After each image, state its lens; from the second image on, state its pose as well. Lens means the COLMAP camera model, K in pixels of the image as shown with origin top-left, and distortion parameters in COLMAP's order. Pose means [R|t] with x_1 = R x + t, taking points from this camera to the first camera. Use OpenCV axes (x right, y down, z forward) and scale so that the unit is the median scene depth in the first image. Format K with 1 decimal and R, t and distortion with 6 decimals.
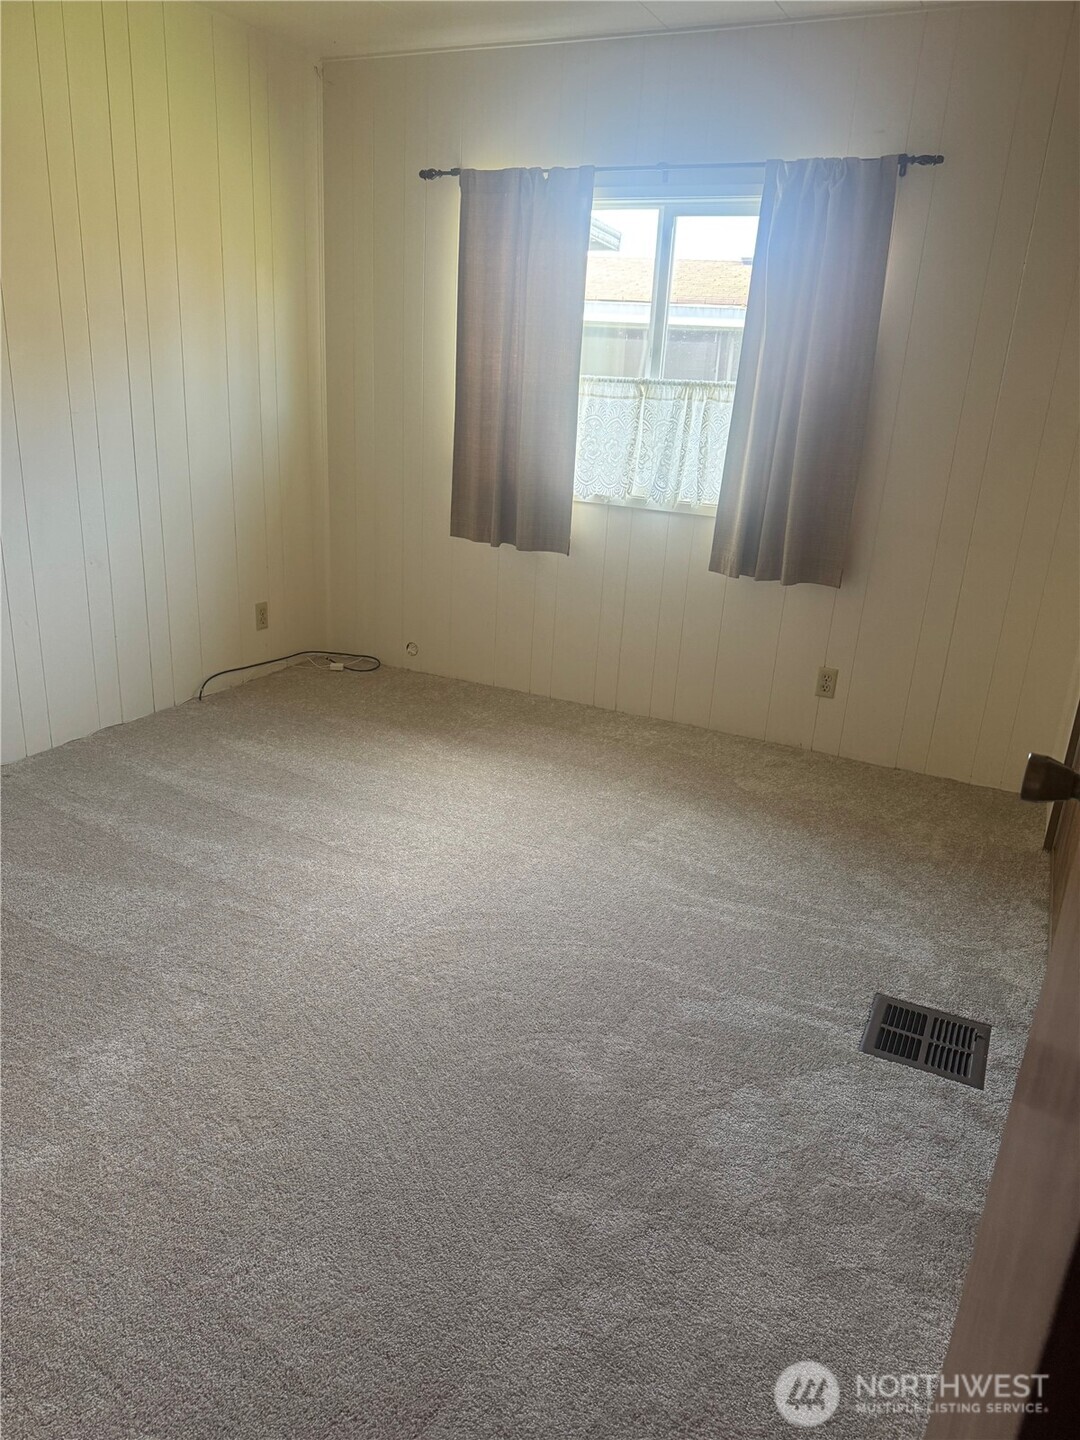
lens RADIAL K [[1024.9, 0, 536.2], [0, 1024.9, 719.8], [0, 0, 1]] dist [0.102487, -0.149787]
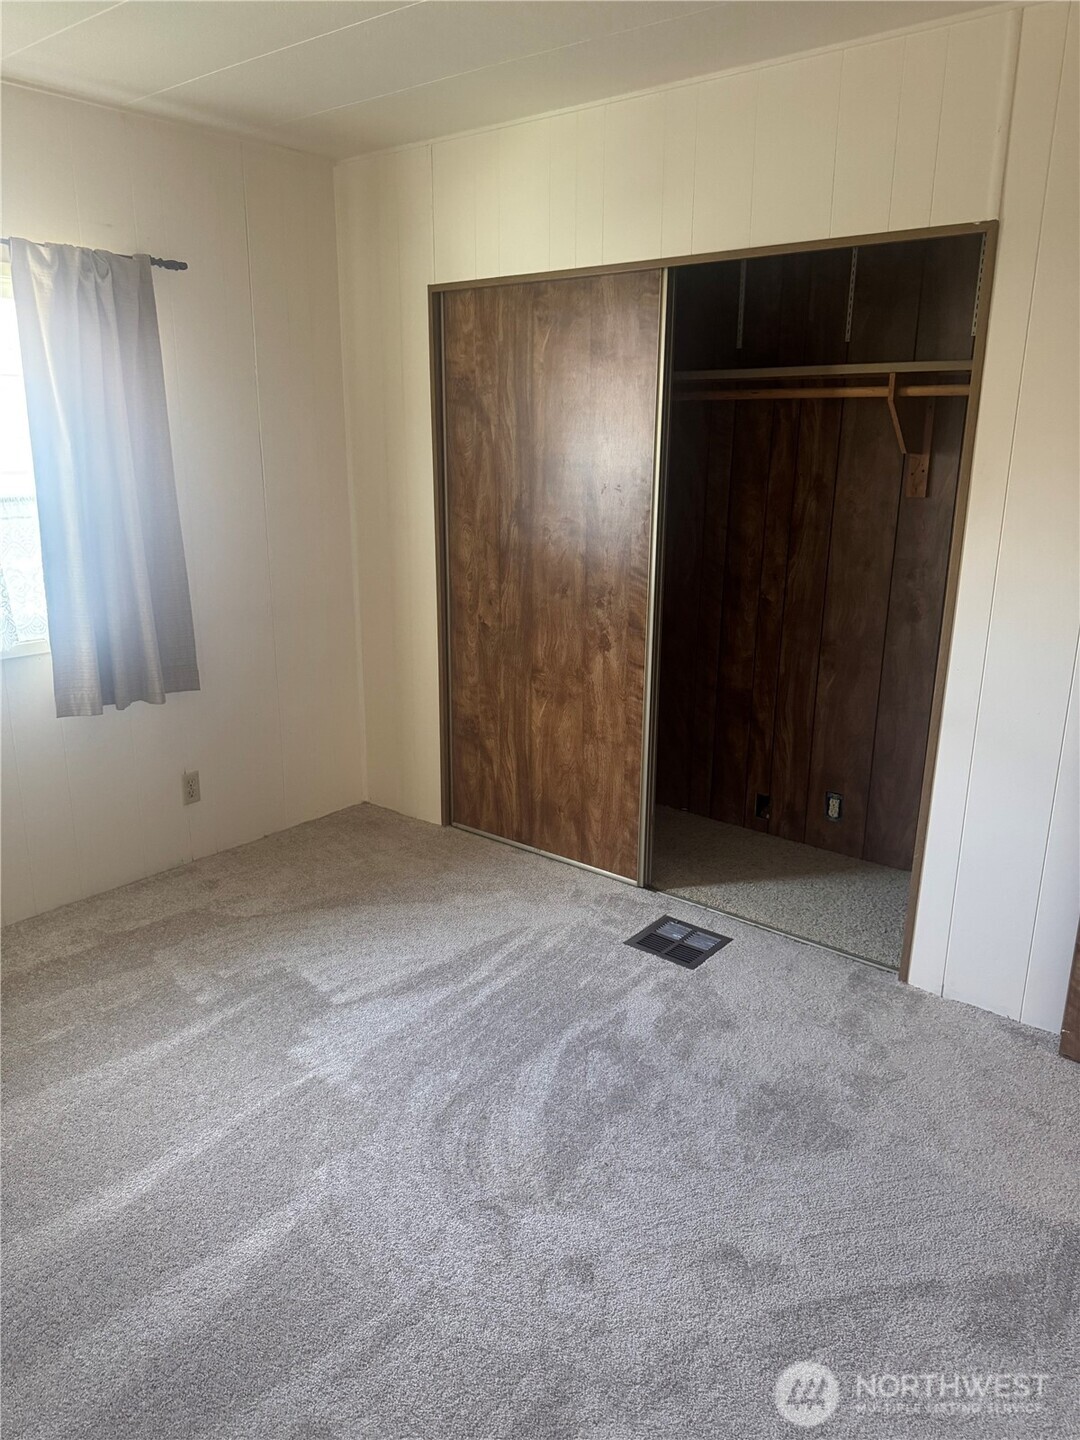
lens RADIAL K [[1024.9, 0, 536.2], [0, 1024.9, 719.8], [0, 0, 1]] dist [0.102487, -0.149787]
pose [[0.193809, -0.312997, 0.929769, -0.566607], [0.315807, 0.917196, 0.242935, -0.242562], [-0.928819, 0.246545, 0.276607, 0.455125]]
